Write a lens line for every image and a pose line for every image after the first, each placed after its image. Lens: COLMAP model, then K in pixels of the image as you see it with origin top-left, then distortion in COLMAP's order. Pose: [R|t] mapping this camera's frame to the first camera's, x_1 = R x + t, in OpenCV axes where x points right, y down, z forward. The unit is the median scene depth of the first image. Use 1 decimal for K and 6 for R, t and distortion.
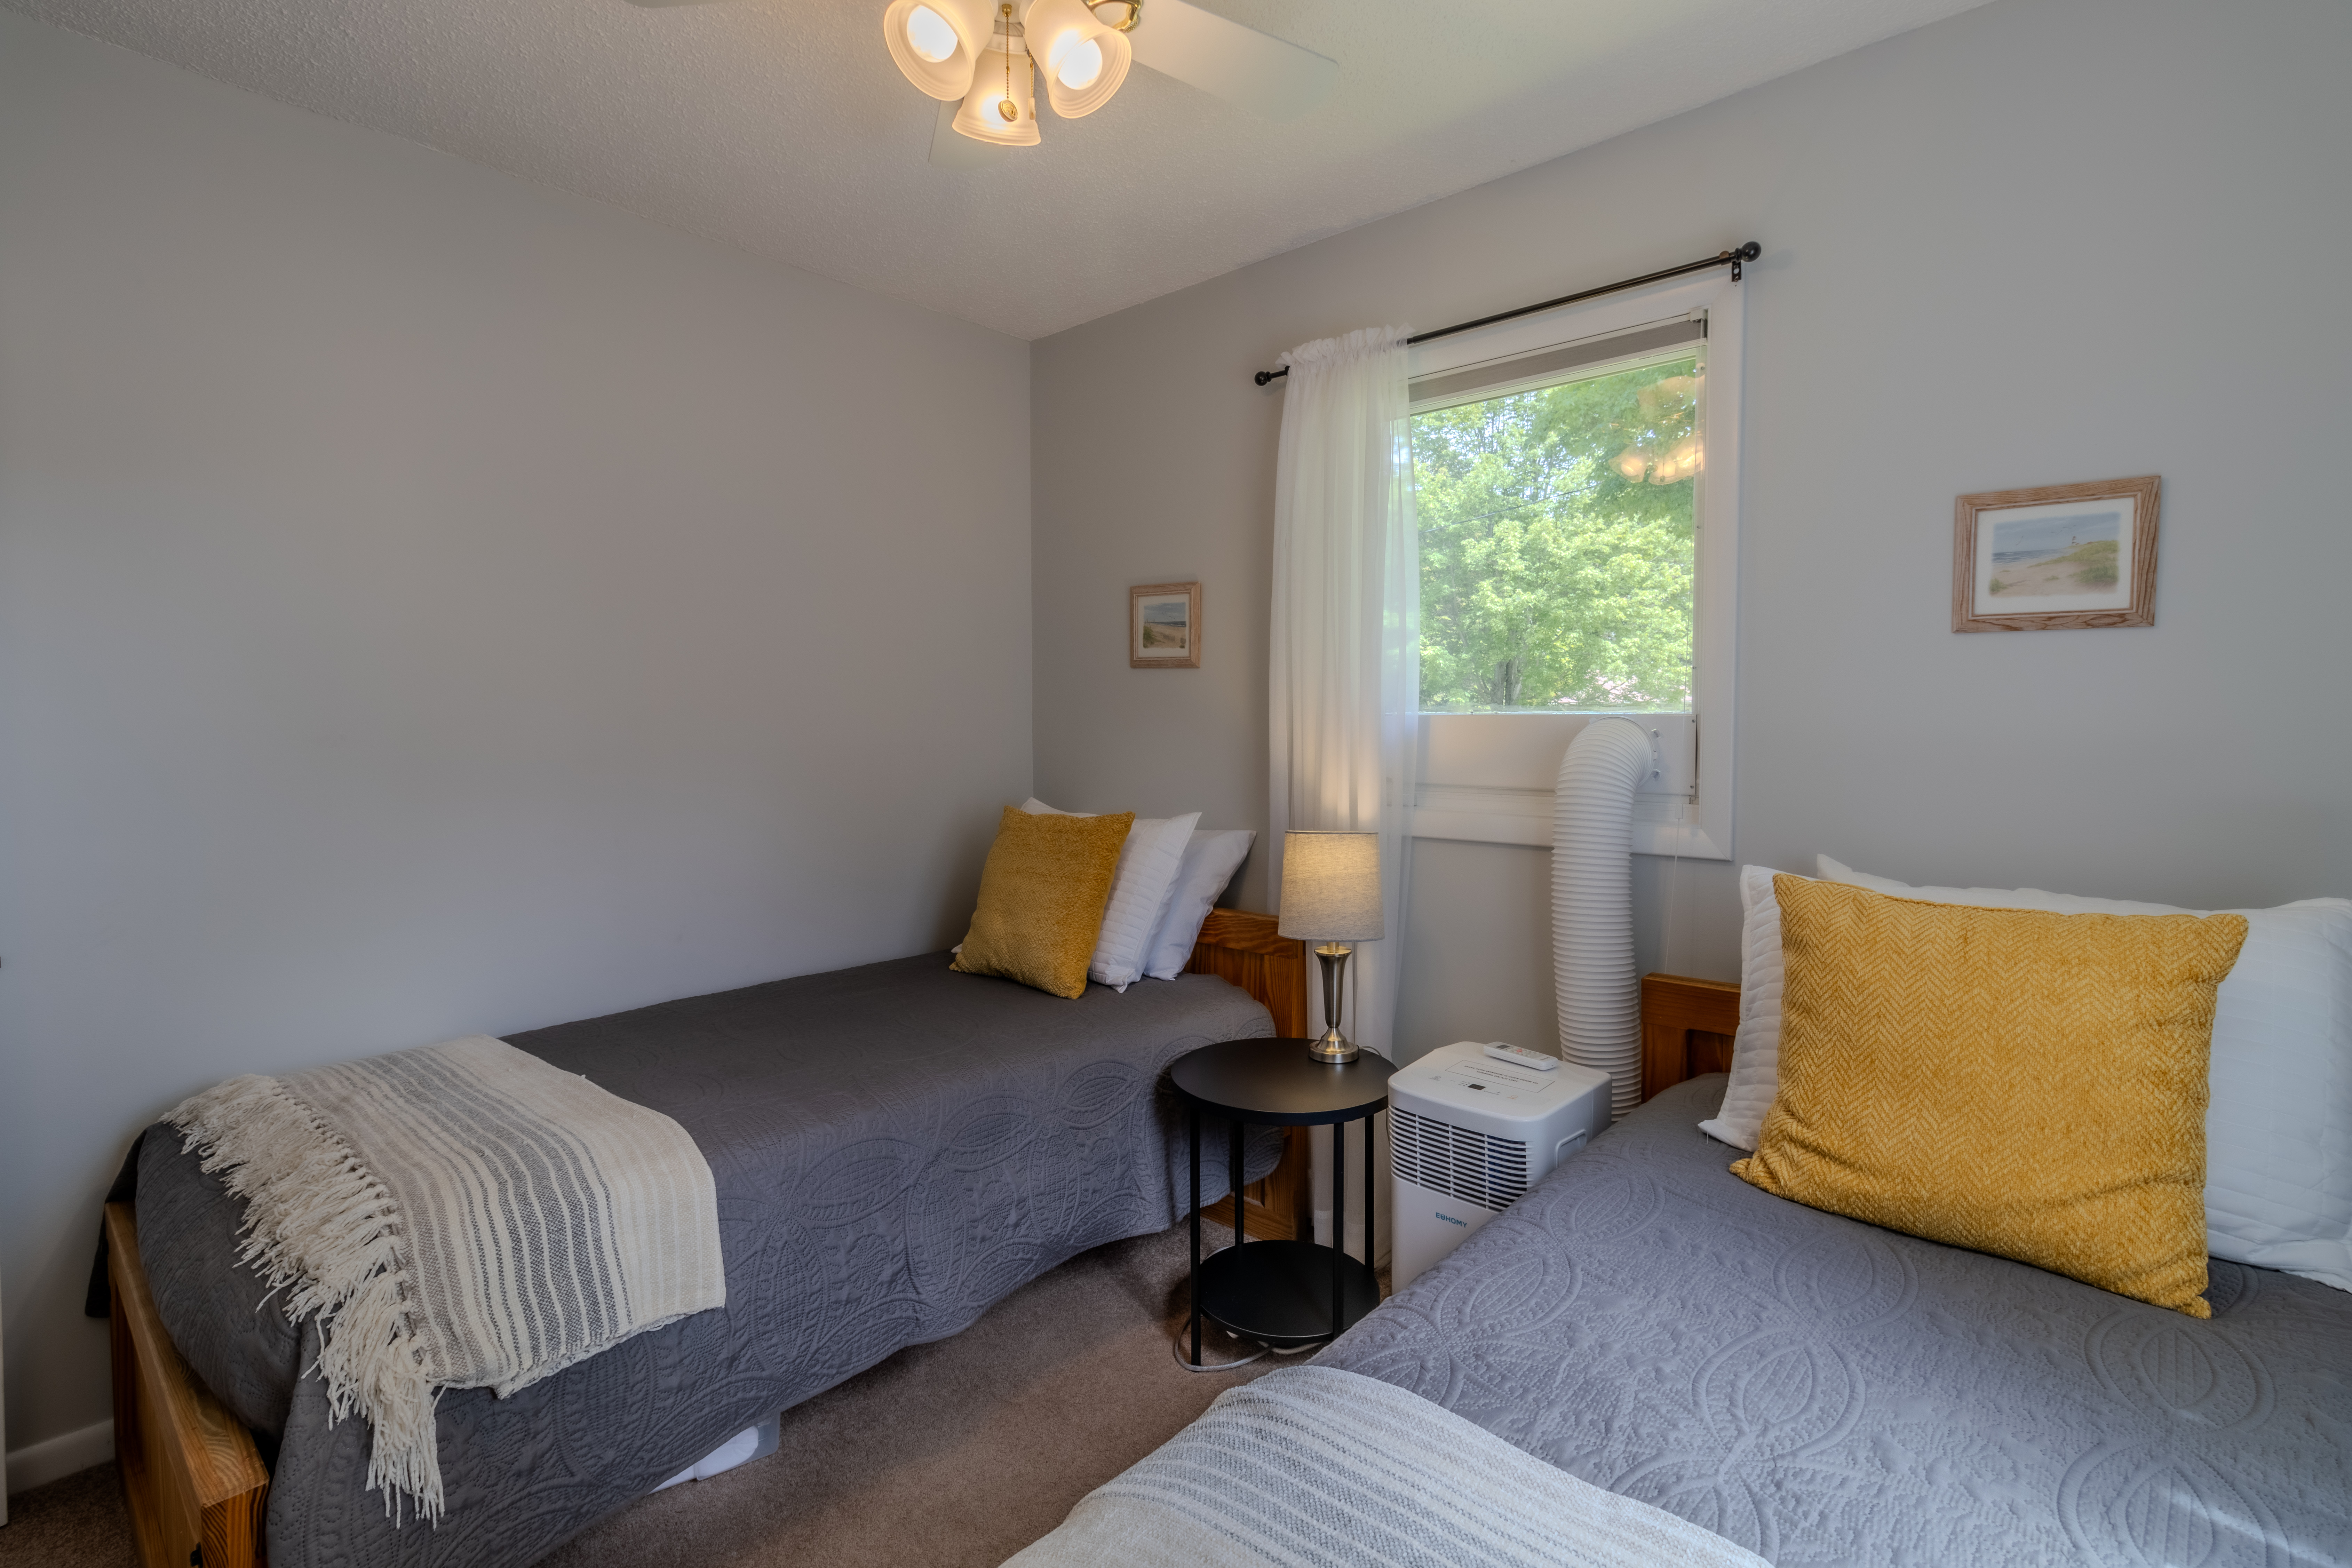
lens RADIAL K [[1122.0, 0, 1167.8], [0, 1122.0, 761.8], [0, 0, 1]] dist [0.000696, 0.000664]
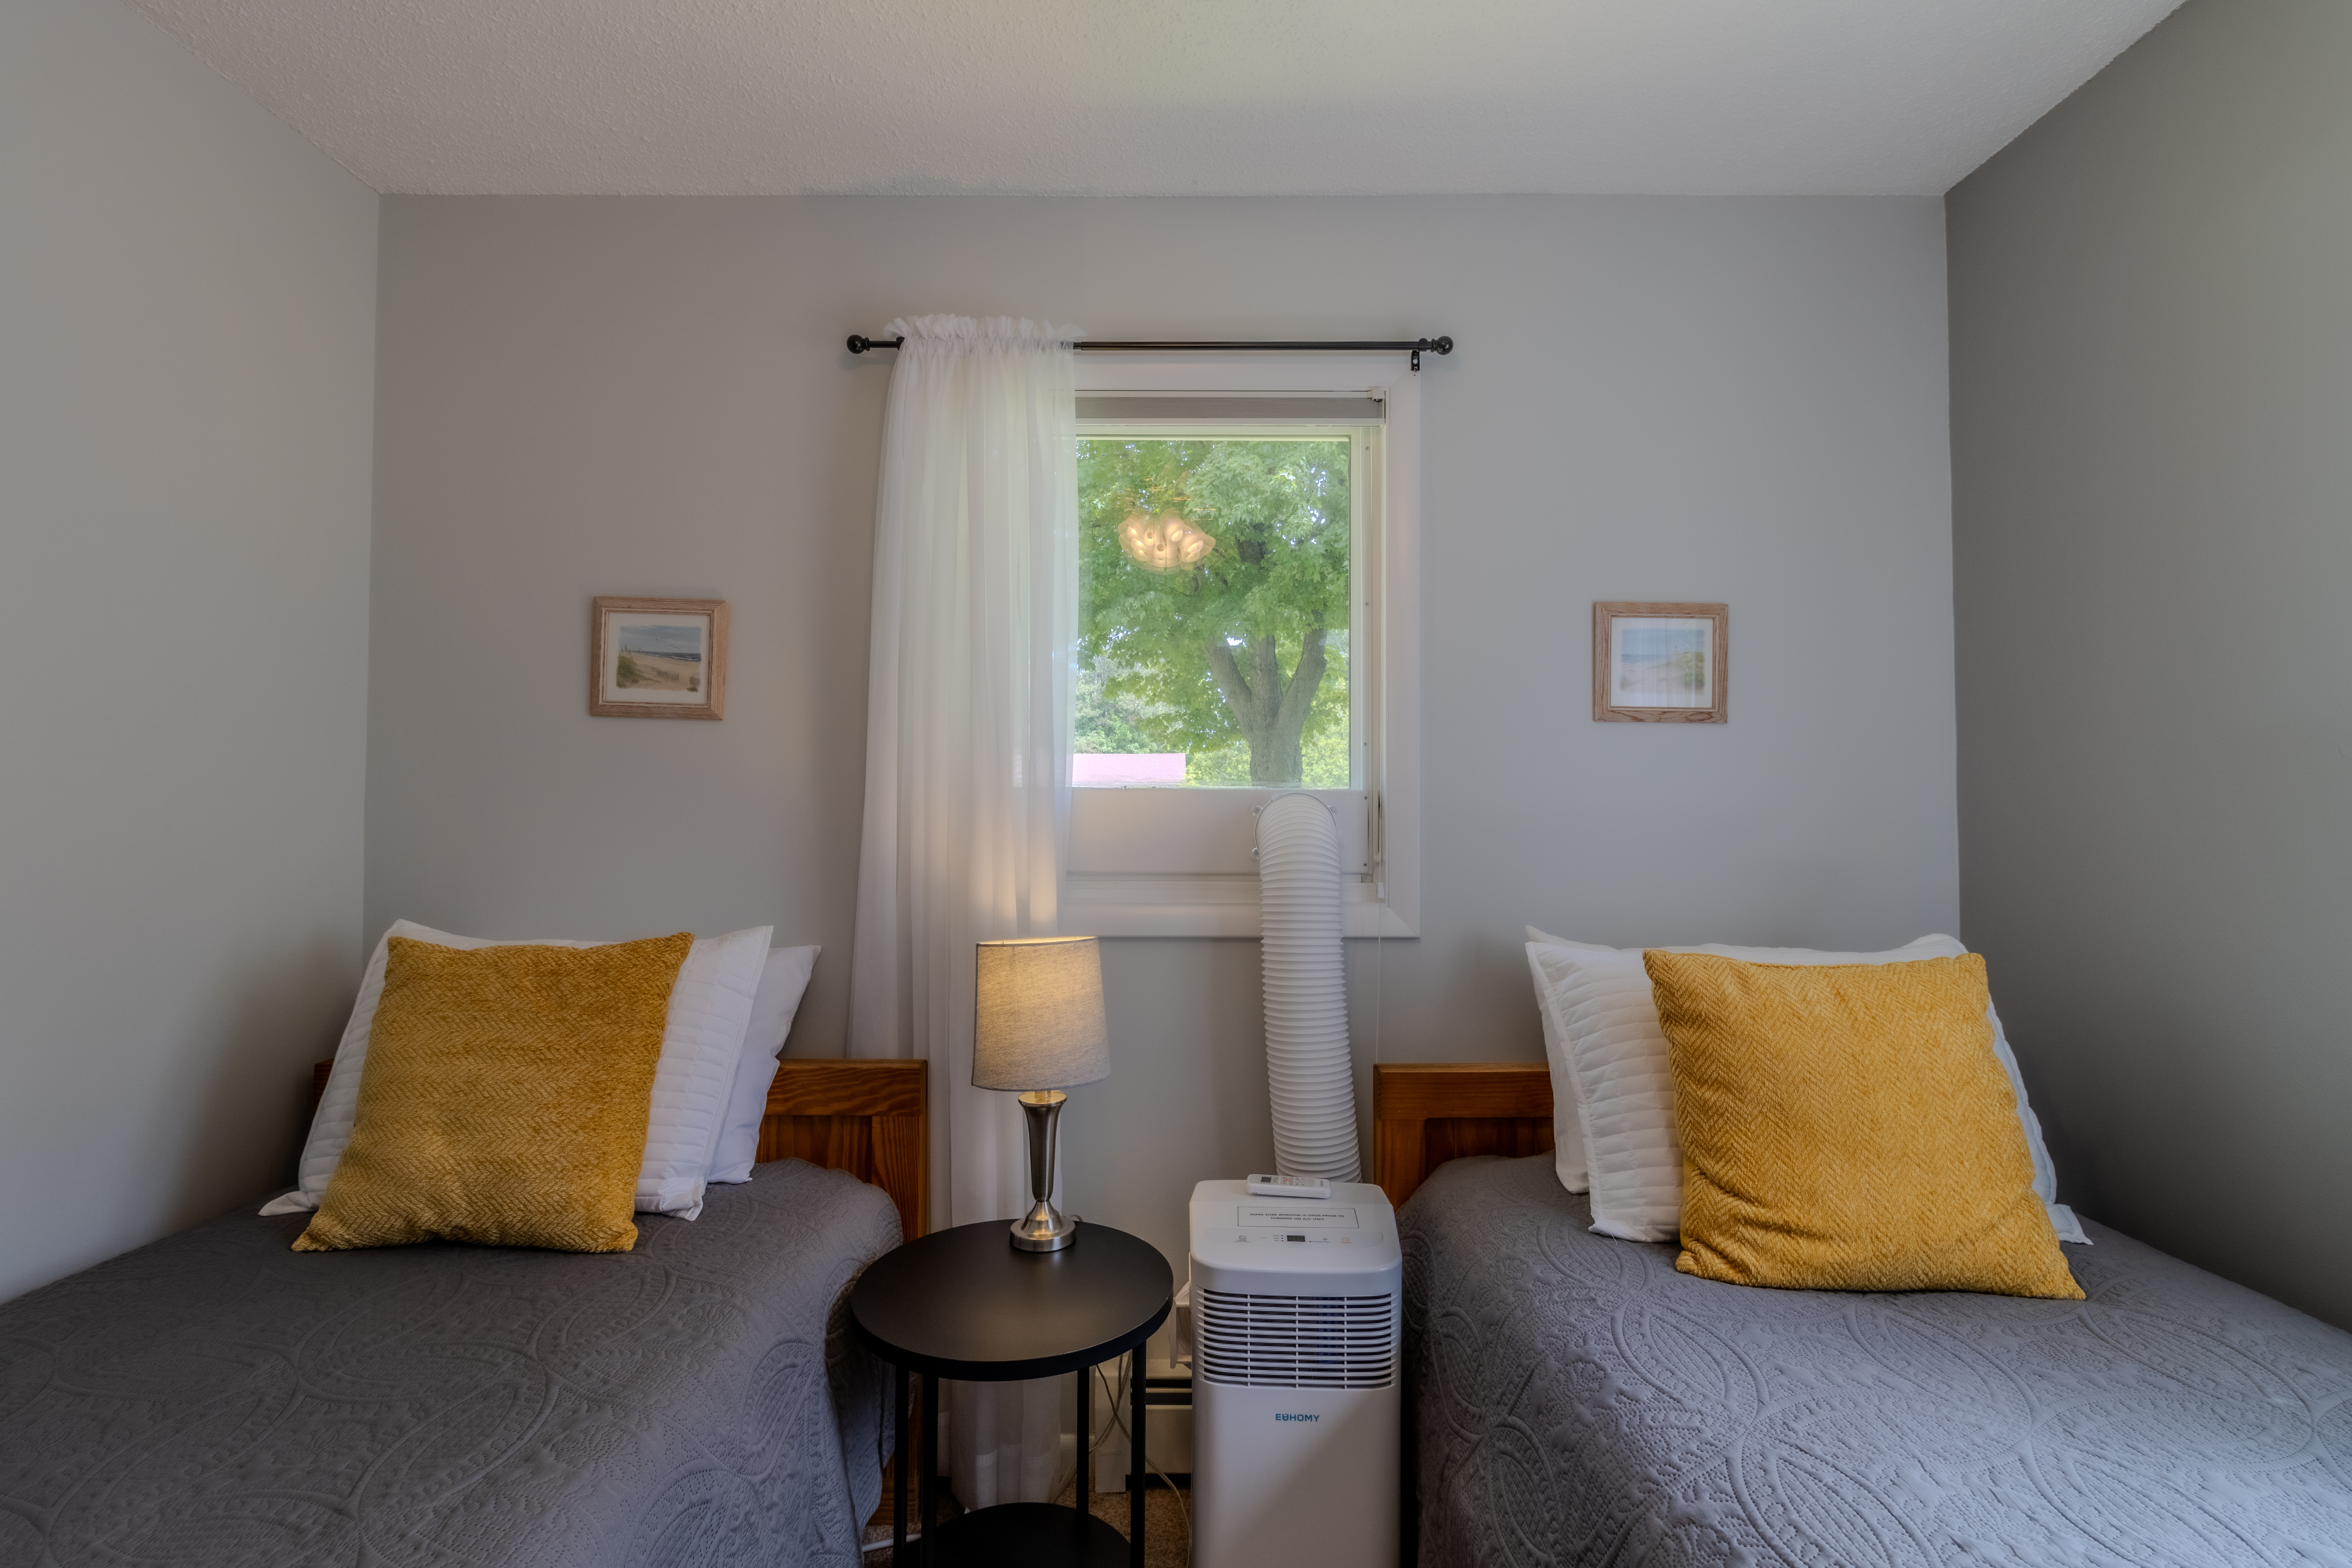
lens RADIAL K [[1122.0, 0, 1167.8], [0, 1122.0, 761.8], [0, 0, 1]] dist [0.000696, 0.000664]
pose [[0.741126, 0.026415, 0.670846, -0.292860], [0.020768, 0.997845, -0.062235, -0.009264], [-0.671045, 0.060056, 0.738980, 0.351685]]
